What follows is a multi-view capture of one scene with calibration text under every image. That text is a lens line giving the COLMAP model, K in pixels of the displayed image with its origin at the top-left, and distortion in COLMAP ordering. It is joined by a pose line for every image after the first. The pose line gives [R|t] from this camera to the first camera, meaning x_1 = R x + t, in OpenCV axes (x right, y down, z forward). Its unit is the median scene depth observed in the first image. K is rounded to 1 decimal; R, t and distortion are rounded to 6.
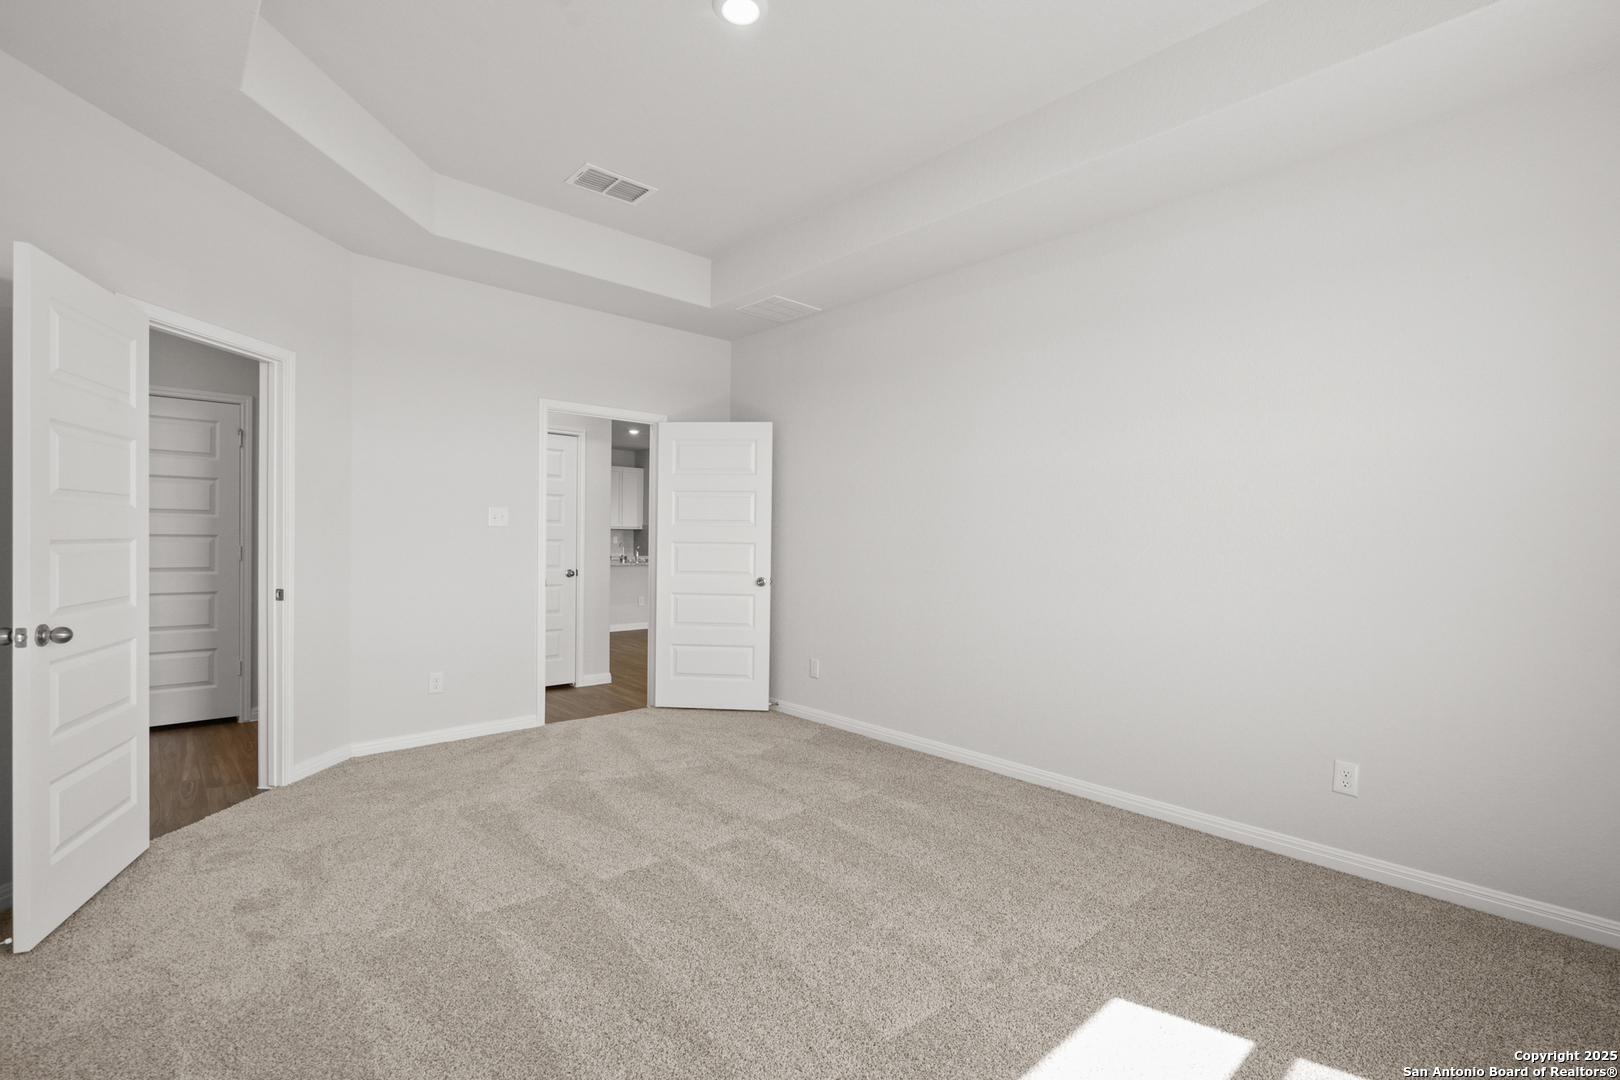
lens RADIAL K [[754.9, 0, 801.7], [0, 754.9, 550.1], [0, 0, 1]] dist [-0.052835, 0.015756]
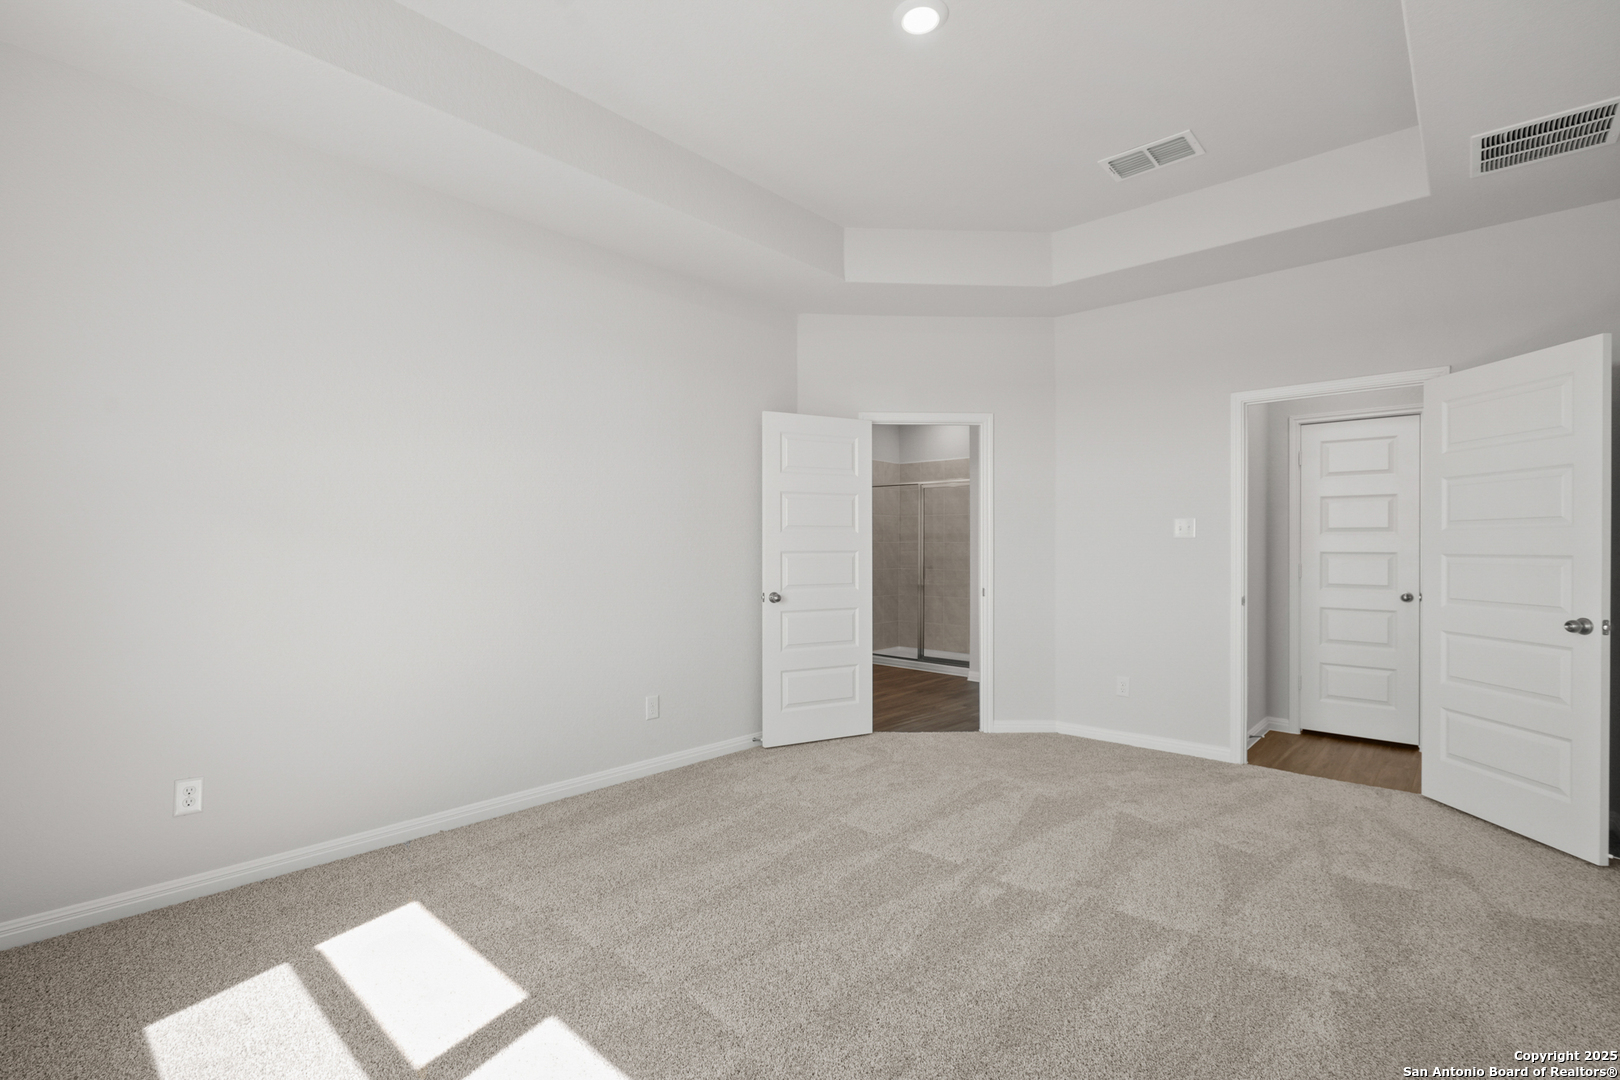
lens RADIAL K [[754.9, 0, 800.2], [0, 754.9, 549.0], [0, 0, 1]] dist [-0.052835, 0.015756]
pose [[0.045741, -0.010313, -0.998900, 0.629685], [-0.016155, 0.999808, -0.011062, 0.000777], [0.998823, 0.016643, 0.045565, 0.557860]]
